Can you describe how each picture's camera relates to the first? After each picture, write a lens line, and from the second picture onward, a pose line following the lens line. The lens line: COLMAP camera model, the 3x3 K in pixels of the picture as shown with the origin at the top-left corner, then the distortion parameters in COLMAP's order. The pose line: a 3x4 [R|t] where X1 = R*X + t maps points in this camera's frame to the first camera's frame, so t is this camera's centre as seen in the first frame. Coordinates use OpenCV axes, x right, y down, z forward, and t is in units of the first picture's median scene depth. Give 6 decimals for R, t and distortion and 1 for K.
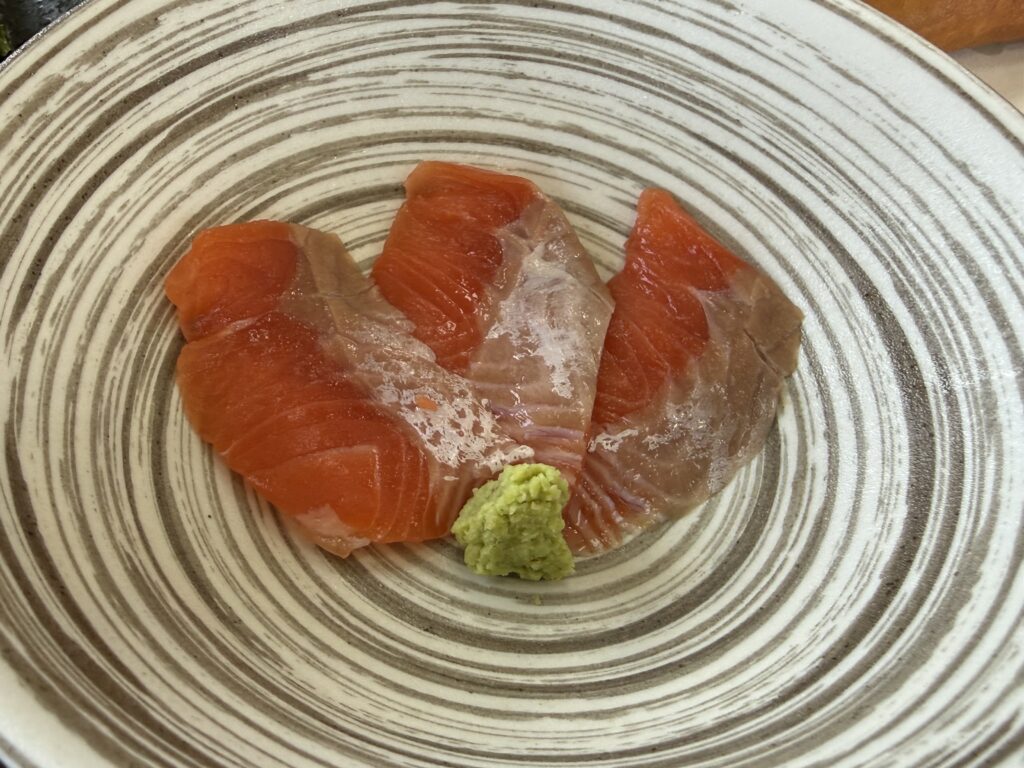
lens RADIAL K [[945.4, 0, 448.9], [0, 945.4, 376.4], [0, 0, 1]] dist [0.021171, 0.000000]
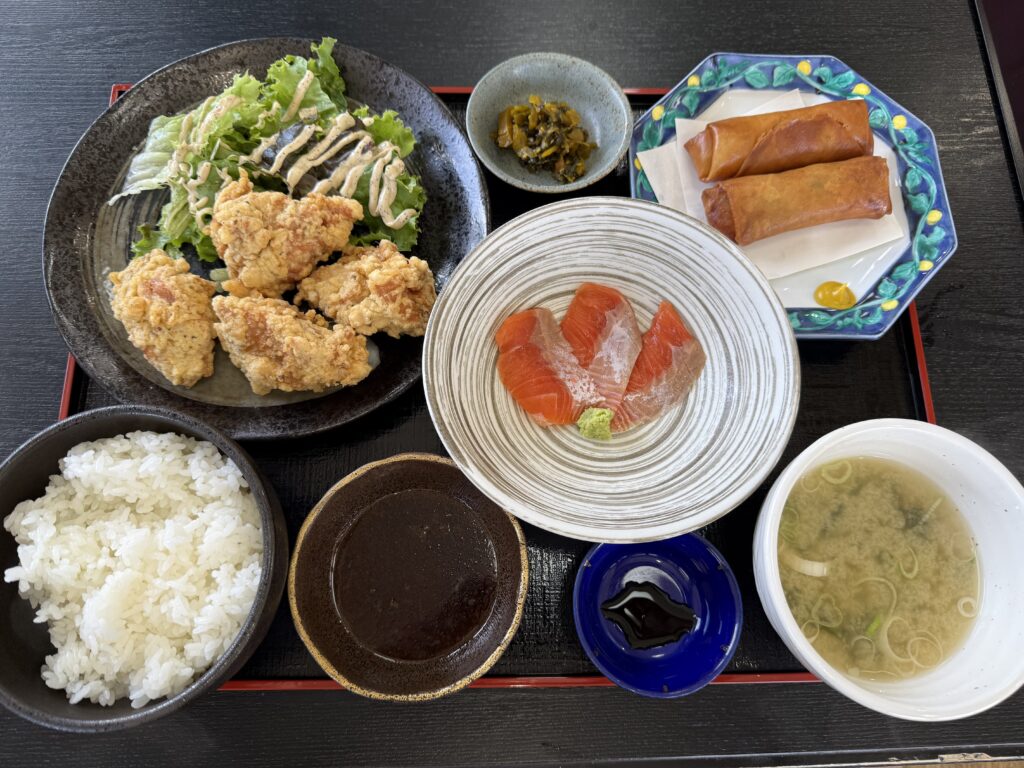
lens RADIAL K [[709.0, 0, 518.5], [0, 709.0, 379.4], [0, 0, 1]] dist [0.026736, -0.019349]
pose [[0.989477, 0.118690, -0.082753, -0.010236], [-0.082957, 0.933958, 0.347623, -0.763388], [0.118547, -0.337100, 0.933976, -1.203121]]
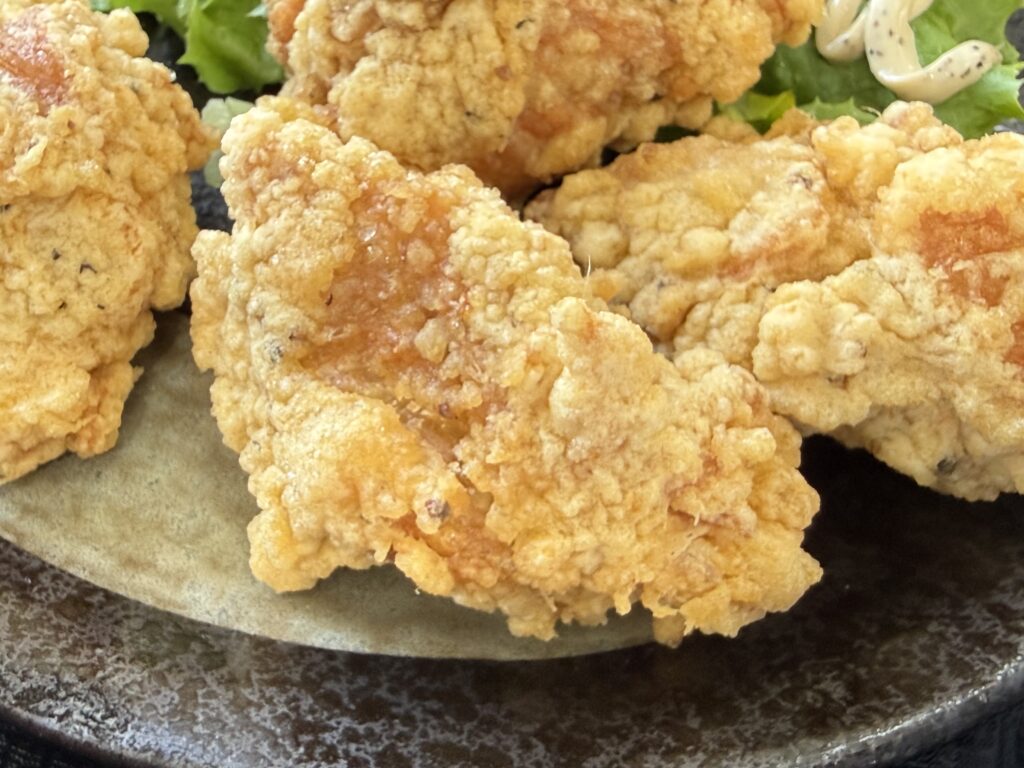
lens RADIAL K [[1263.6, 0, 506.9], [0, 1263.6, 393.0], [0, 0, 1]] dist [0.115686, 0.000000]
pose [[0.935405, 0.302694, -0.182742, -0.727654], [-0.289701, 0.952421, 0.094693, -0.127040], [0.202711, -0.035636, 0.978590, -0.059392]]
